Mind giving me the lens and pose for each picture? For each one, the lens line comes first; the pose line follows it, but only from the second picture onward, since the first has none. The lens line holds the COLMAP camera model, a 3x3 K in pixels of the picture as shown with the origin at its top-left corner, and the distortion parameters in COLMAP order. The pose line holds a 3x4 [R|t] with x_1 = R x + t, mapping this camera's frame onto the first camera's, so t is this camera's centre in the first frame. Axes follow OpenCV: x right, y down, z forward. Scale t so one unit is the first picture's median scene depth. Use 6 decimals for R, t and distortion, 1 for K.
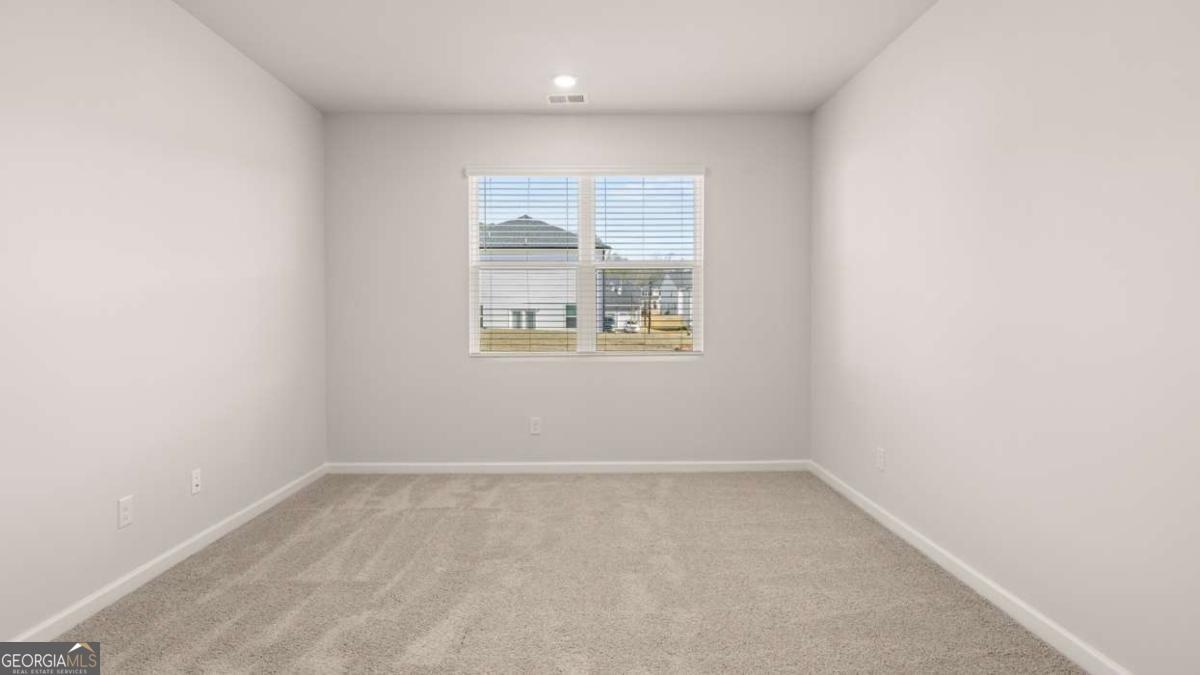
lens RADIAL K [[611.1, 0, 600.0], [0, 611.1, 337.5], [0, 0, 1]] dist [-0.003839, -0.000244]
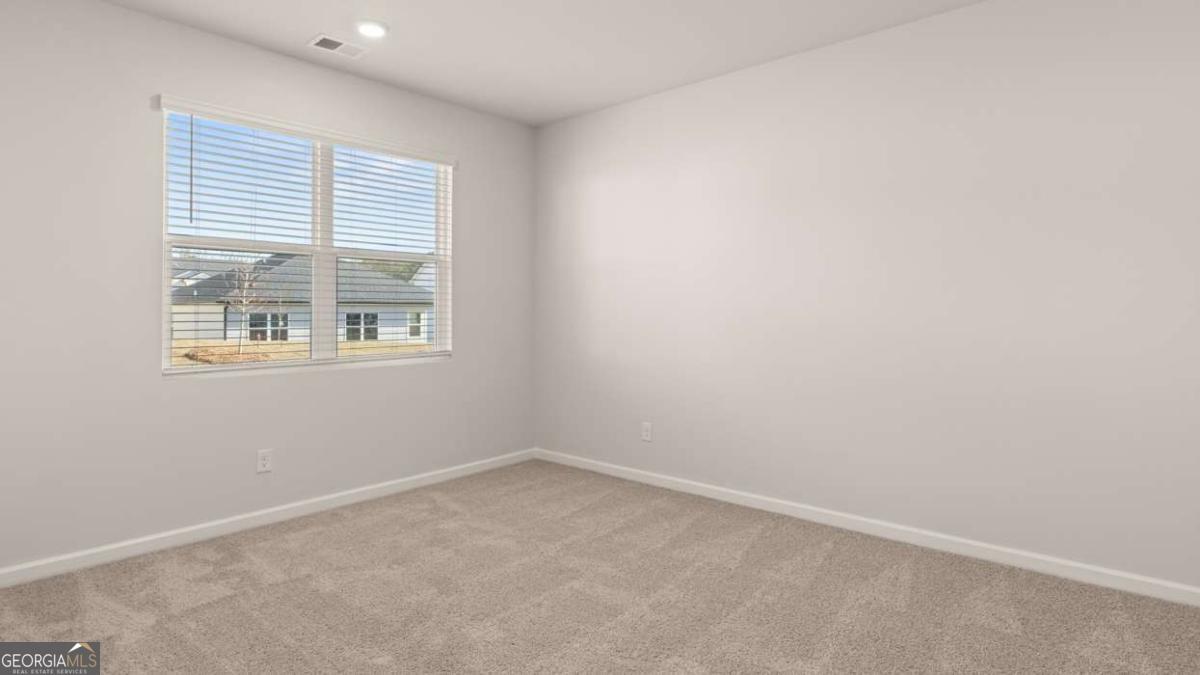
lens RADIAL K [[623.6, 0, 600.0], [0, 623.6, 314.6], [0, 0, 1]] dist [0.001820, -0.000016]
pose [[0.671793, -0.002017, 0.740736, -0.473919], [0.024448, 0.999512, -0.019450, -0.010867], [-0.740335, 0.031176, 0.671515, 0.213554]]
